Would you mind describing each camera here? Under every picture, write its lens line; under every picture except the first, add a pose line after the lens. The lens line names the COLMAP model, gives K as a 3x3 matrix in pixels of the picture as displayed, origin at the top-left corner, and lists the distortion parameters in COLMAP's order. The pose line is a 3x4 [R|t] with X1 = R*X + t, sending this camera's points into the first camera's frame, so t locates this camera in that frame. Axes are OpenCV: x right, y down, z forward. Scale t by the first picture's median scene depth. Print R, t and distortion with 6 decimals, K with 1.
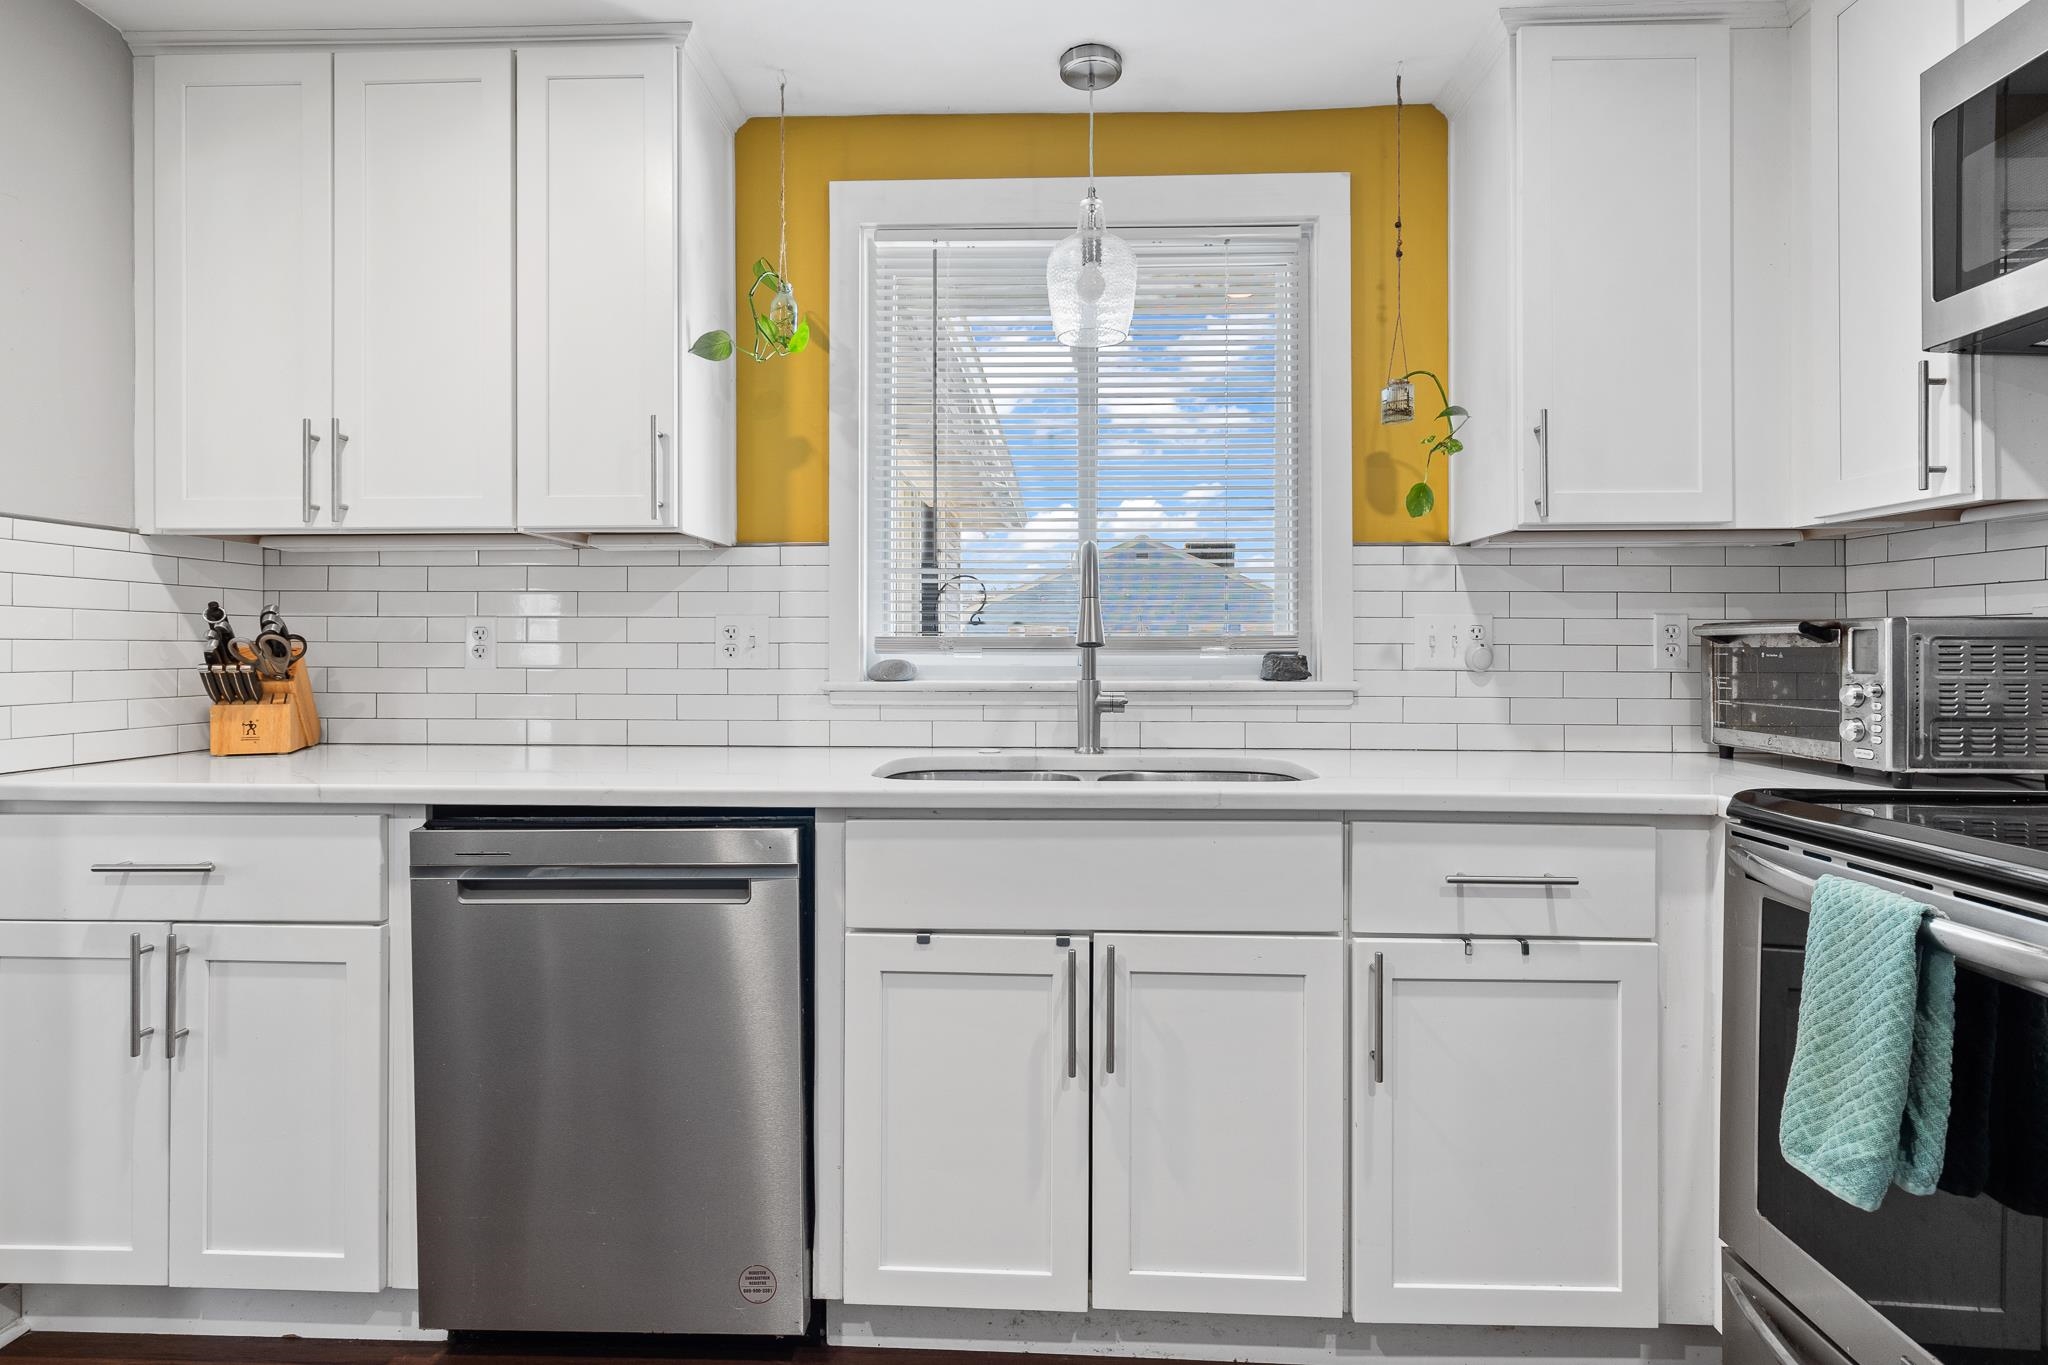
lens RADIAL K [[1048.8, 0, 1030.2], [0, 1048.8, 648.7], [0, 0, 1]] dist [0.001966, 0.000764]
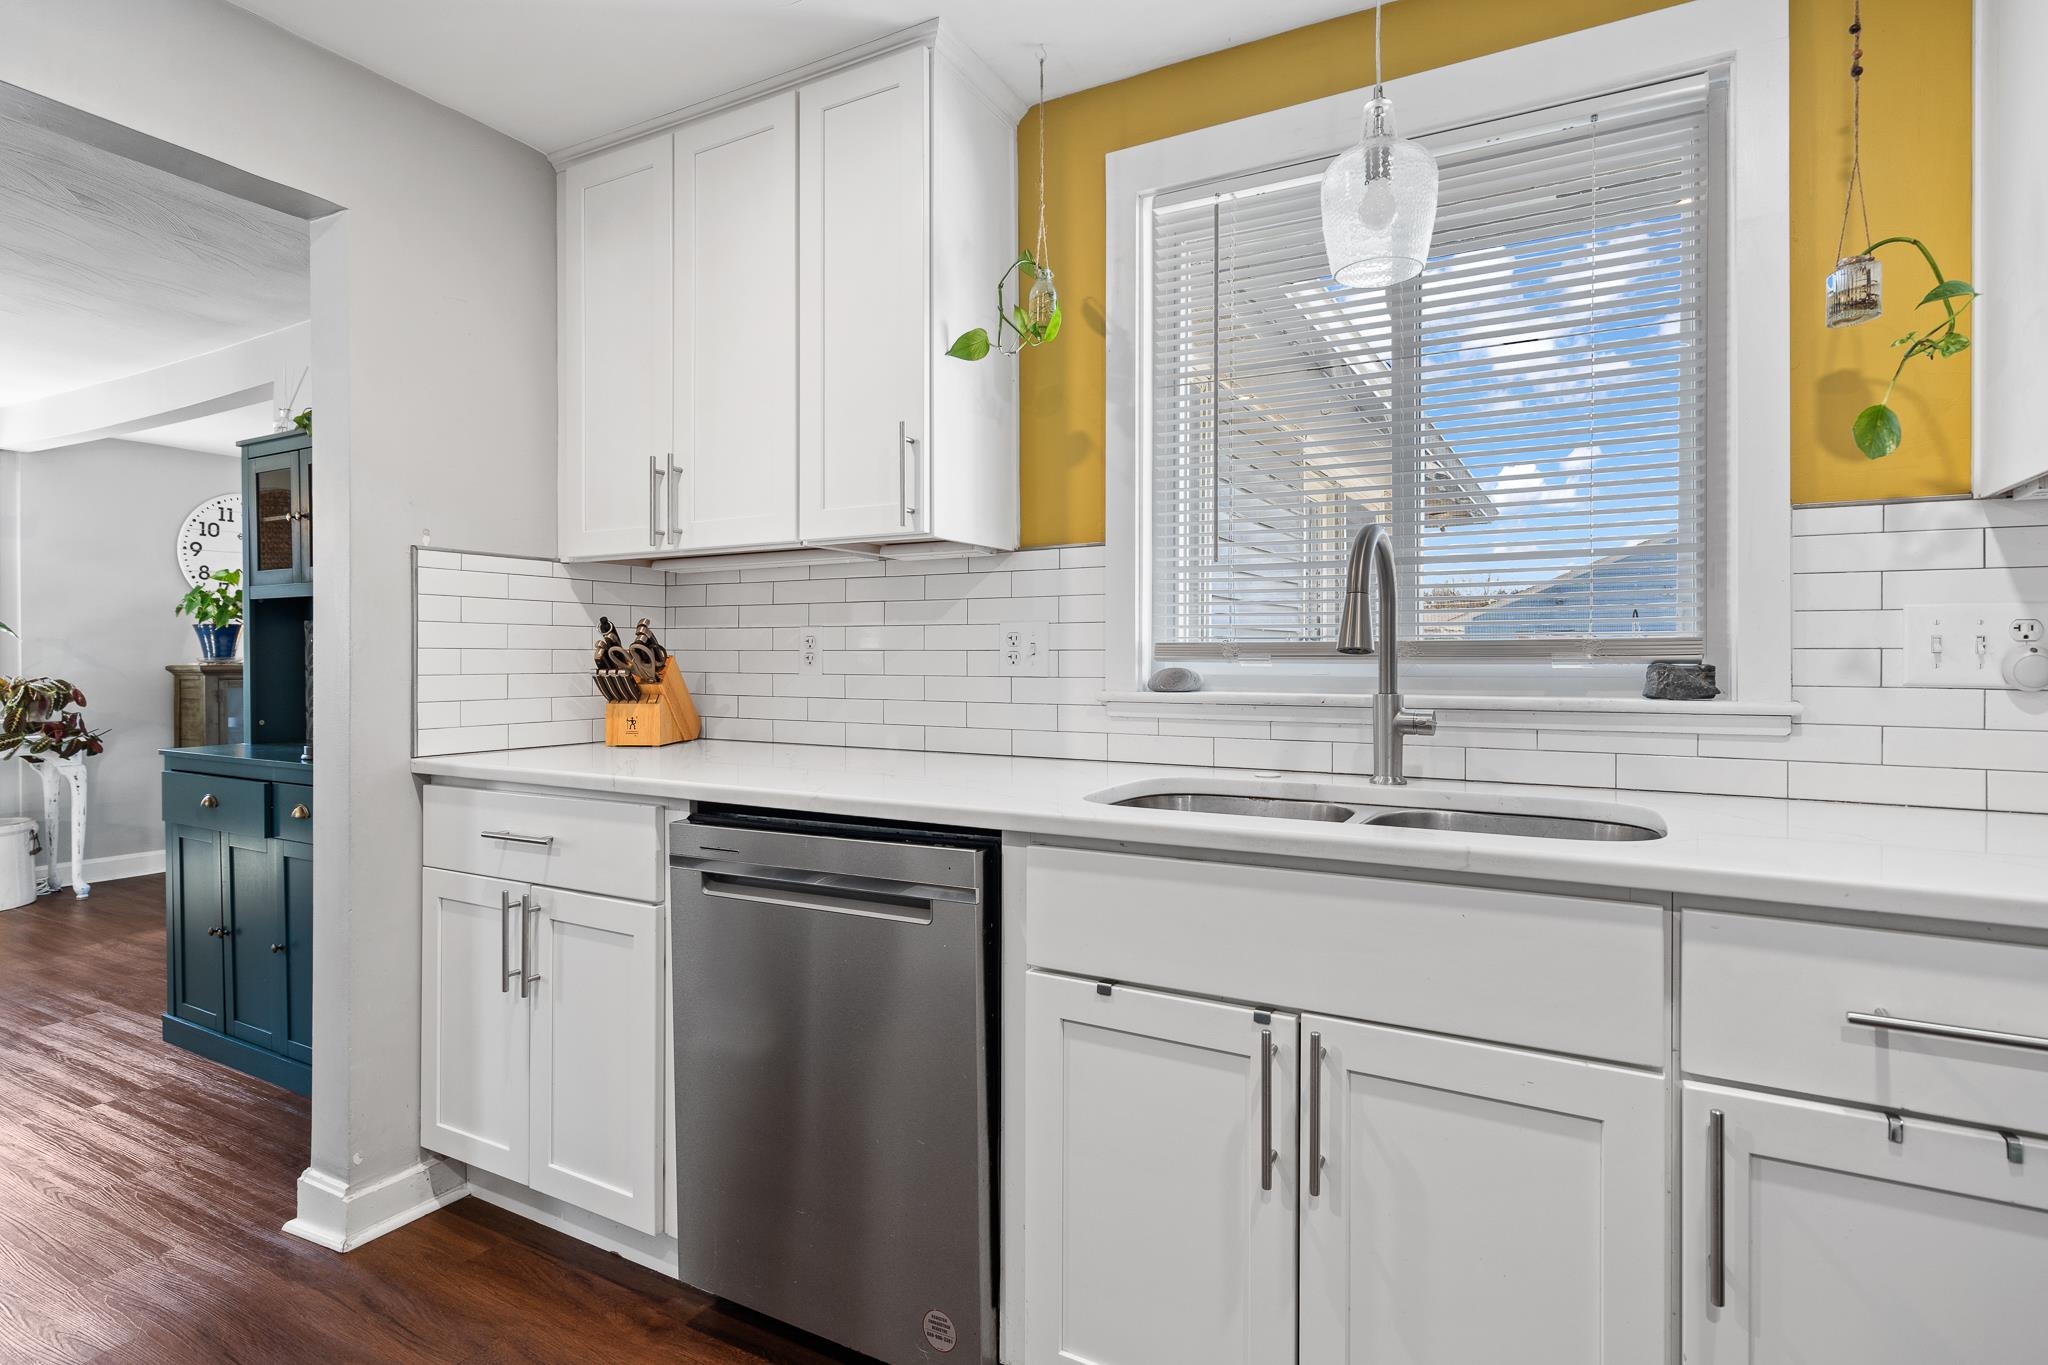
lens RADIAL K [[1040.3, 0, 1030.8], [0, 1040.3, 658.6], [0, 0, 1]] dist [0.003211, 0.001153]
pose [[0.891323, 0.000645, -0.453369, 0.185044], [0.000054, 0.999999, 0.001529, 0.001014], [0.453370, -0.001387, 0.891322, 0.161015]]
